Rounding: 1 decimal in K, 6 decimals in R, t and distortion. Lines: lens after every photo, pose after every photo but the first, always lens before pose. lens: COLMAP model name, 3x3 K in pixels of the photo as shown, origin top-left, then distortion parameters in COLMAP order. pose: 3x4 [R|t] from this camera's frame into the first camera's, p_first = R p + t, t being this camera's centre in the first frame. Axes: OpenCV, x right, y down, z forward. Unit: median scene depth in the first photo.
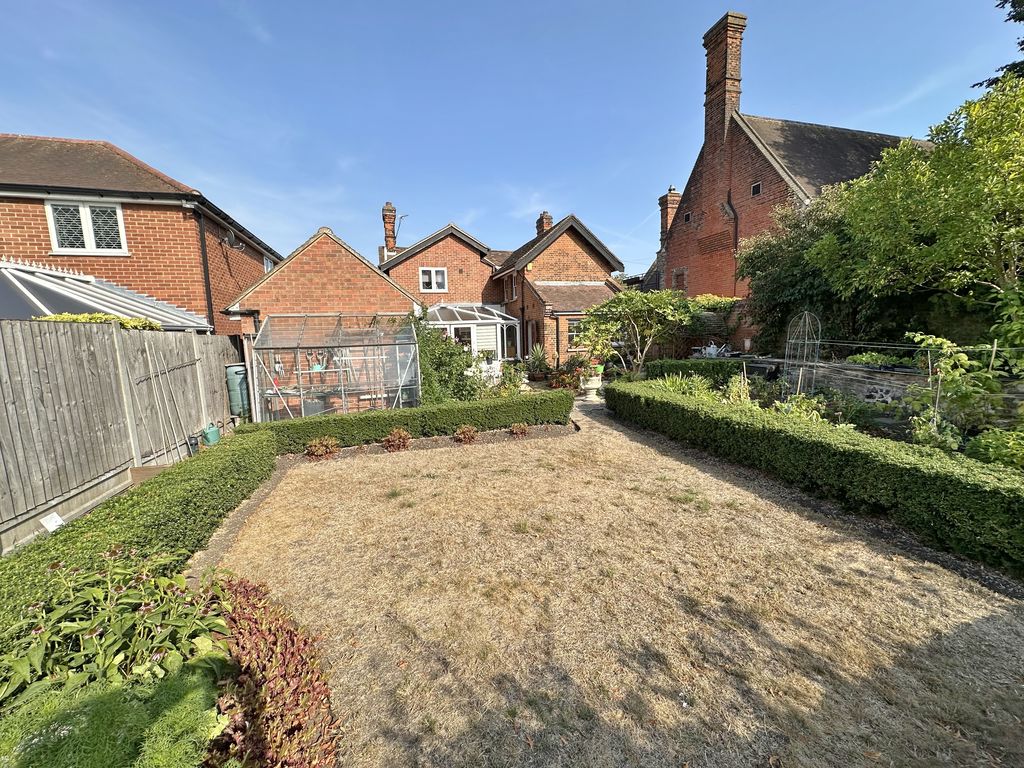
lens RADIAL K [[408.8, 0, 512.0], [0, 408.8, 384.0], [0, 0, 1]] dist [-0.002618, -0.000366]
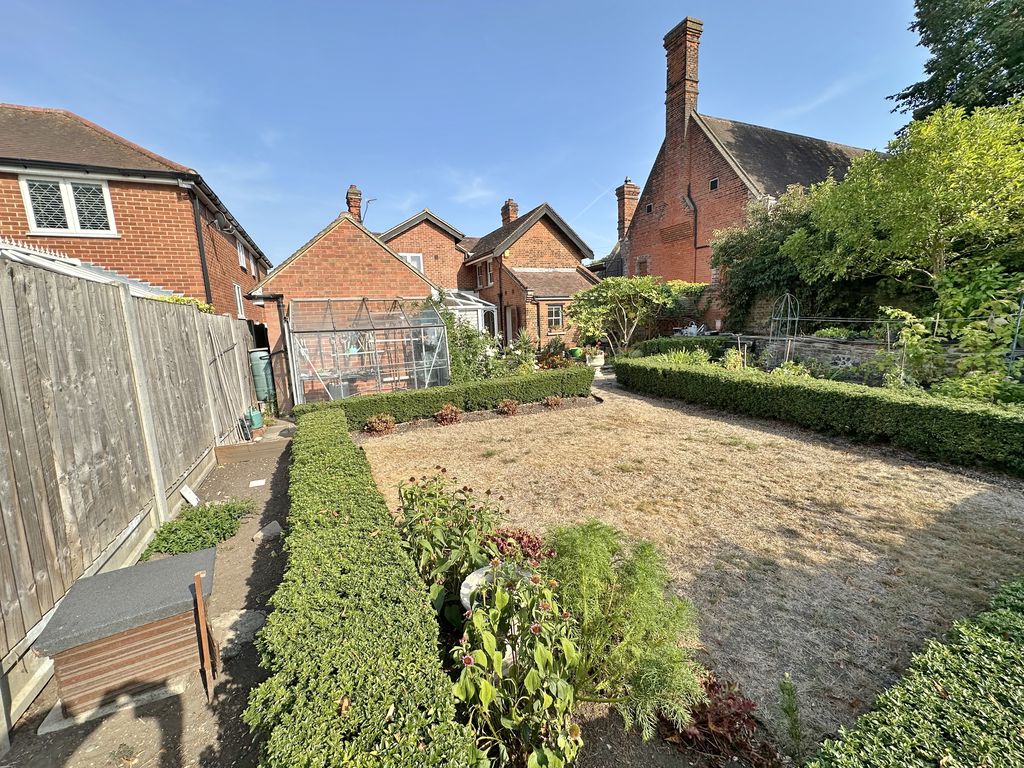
lens RADIAL K [[408.8, 0, 512.0], [0, 408.8, 384.0], [0, 0, 1]] dist [-0.002618, -0.000366]
pose [[0.991022, -0.031950, 0.129828, -0.181099], [0.028153, 0.999124, 0.030972, 0.020400], [-0.130704, -0.027039, 0.991053, -0.062565]]
